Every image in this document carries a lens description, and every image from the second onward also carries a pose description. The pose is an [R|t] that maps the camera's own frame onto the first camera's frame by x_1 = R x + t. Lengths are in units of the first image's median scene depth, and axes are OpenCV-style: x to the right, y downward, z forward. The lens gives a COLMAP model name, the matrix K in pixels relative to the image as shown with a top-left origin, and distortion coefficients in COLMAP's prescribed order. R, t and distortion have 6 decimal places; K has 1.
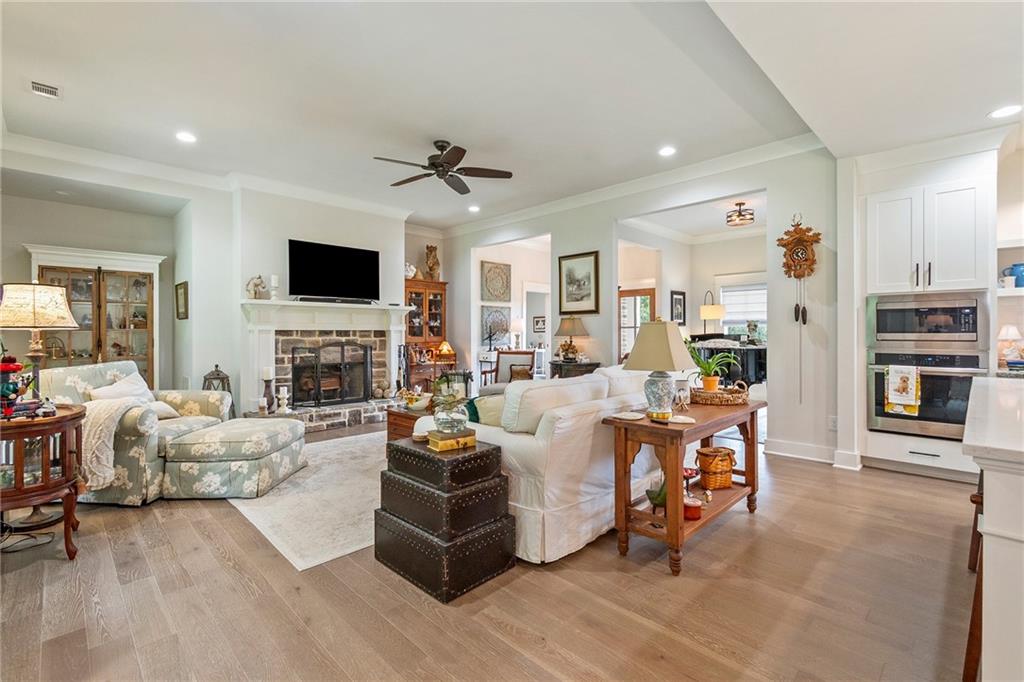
lens RADIAL K [[458.3, 0, 532.8], [0, 458.3, 332.3], [0, 0, 1]] dist [0.007734, -0.005097]
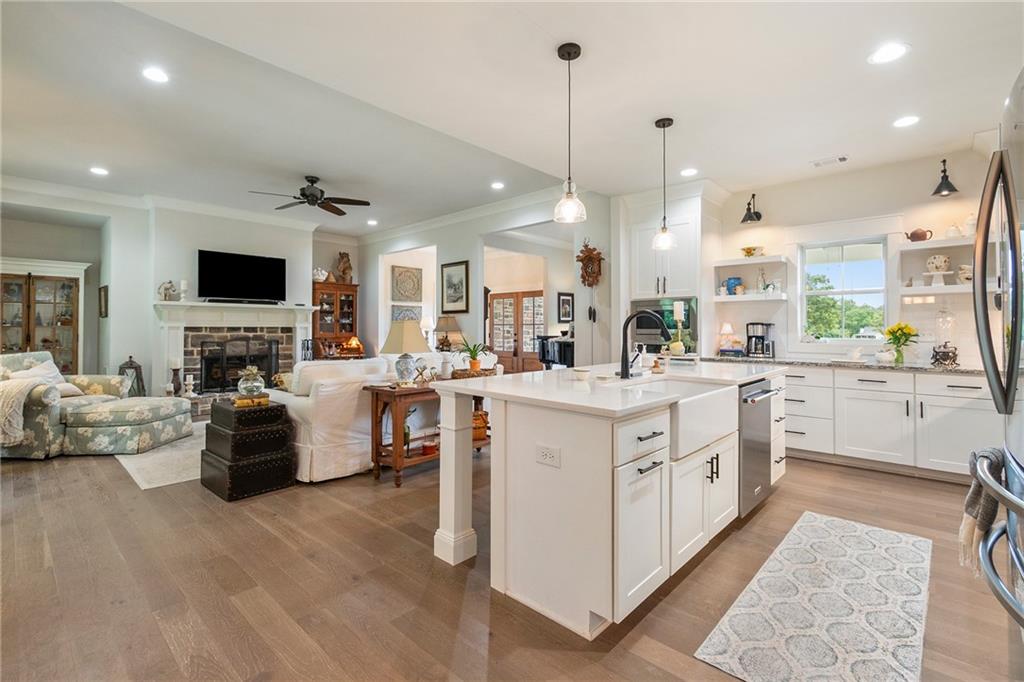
lens RADIAL K [[458.3, 0, 529.1], [0, 458.3, 320.7], [0, 0, 1]] dist [0.007734, -0.005097]
pose [[0.998980, 0.000219, 0.045165, 0.283010], [0.000608, 0.999832, -0.018316, 0.001792], [-0.045161, 0.018325, 0.998812, -0.229832]]
